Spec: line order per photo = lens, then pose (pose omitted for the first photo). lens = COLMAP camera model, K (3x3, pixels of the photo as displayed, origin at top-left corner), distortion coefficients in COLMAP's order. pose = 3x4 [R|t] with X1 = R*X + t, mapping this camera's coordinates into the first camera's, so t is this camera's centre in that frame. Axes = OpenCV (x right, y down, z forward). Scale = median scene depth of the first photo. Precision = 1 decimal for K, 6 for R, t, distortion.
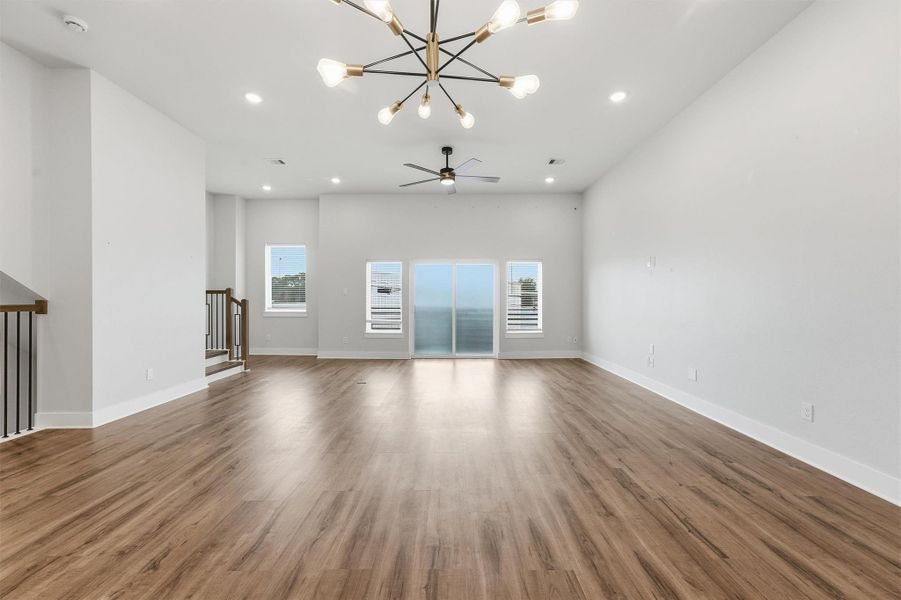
lens RADIAL K [[359.0, 0, 454.5], [0, 359.0, 295.3], [0, 0, 1]] dist [0.000752, -0.000021]
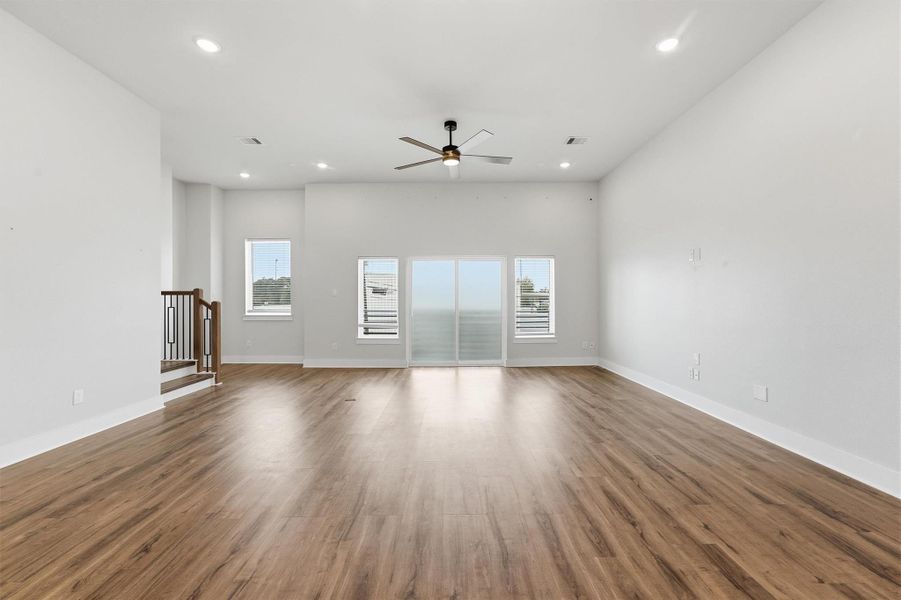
lens RADIAL K [[359.0, 0, 454.5], [0, 359.0, 295.3], [0, 0, 1]] dist [0.000752, -0.000021]
pose [[0.999960, -0.003739, 0.008089, -0.018961], [0.003767, 0.999987, -0.003400, 0.001800], [-0.008076, 0.003430, 0.999962, 0.146826]]
